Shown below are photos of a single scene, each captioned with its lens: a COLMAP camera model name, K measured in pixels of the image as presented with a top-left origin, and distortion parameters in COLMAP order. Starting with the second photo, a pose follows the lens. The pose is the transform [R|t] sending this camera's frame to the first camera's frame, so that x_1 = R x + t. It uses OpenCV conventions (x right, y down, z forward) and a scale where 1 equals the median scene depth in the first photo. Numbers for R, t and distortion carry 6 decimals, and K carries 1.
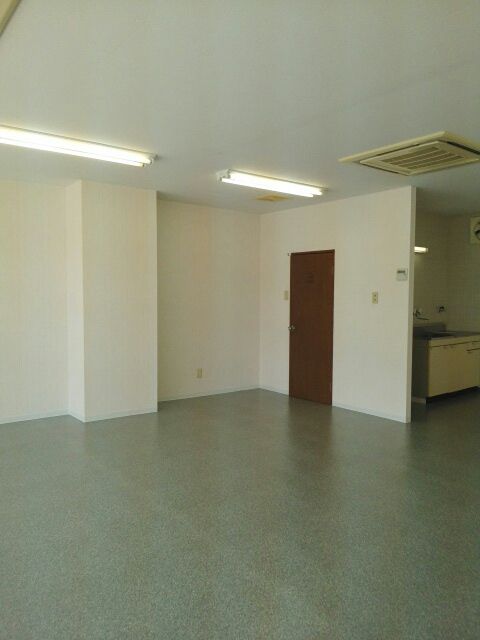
lens RADIAL K [[499.3, 0, 247.7], [0, 499.3, 321.9], [0, 0, 1]] dist [-0.000516, -0.007352]
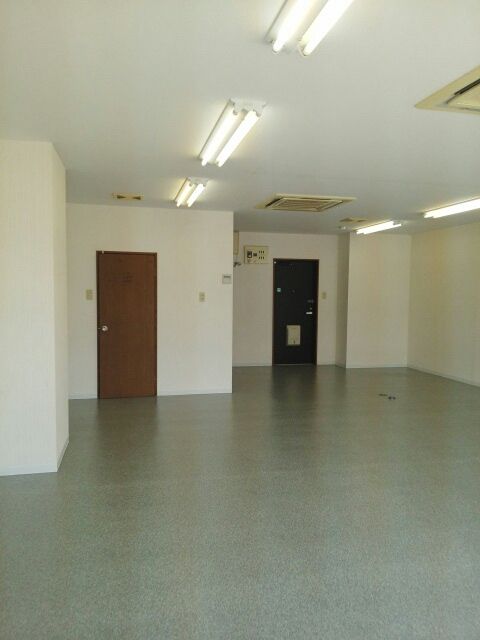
lens RADIAL K [[496.0, 0, 240.0], [0, 496.0, 322.9], [0, 0, 1]] dist [0.090004, -0.146470]
pose [[0.412787, -0.061065, 0.908778, -0.724638], [0.040463, 0.997994, 0.048681, -0.036573], [-0.909928, 0.016677, 0.414430, 0.375406]]
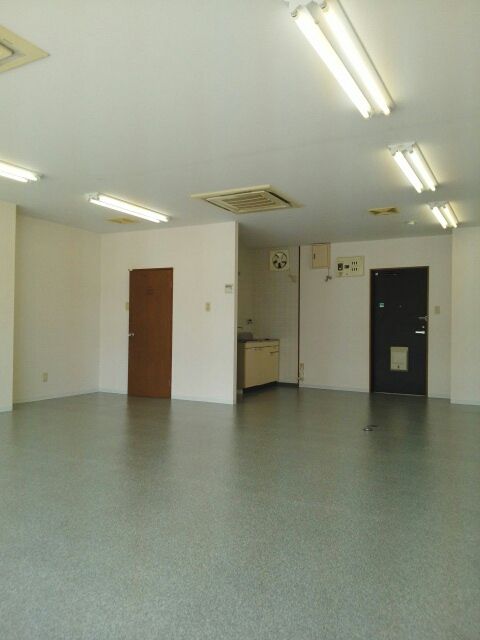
lens RADIAL K [[499.3, 0, 247.7], [0, 499.3, 321.9], [0, 0, 1]] dist [-0.000516, -0.007352]
pose [[0.914159, 0.010578, 0.405218, -0.143874], [0.015207, 0.998061, -0.060361, 0.060050], [-0.405071, 0.061342, 0.912225, -0.162161]]
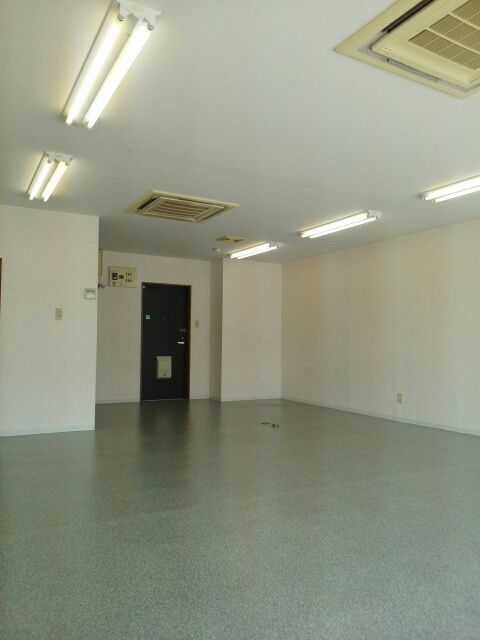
lens RADIAL K [[499.4, 0, 236.4], [0, 499.4, 318.9], [0, 0, 1]] dist [0.092401, -0.135889]
pose [[0.151493, 0.039877, 0.987654, -0.624839], [0.042687, 0.997990, -0.046842, 0.022226], [-0.987536, 0.049256, 0.149486, 0.444381]]
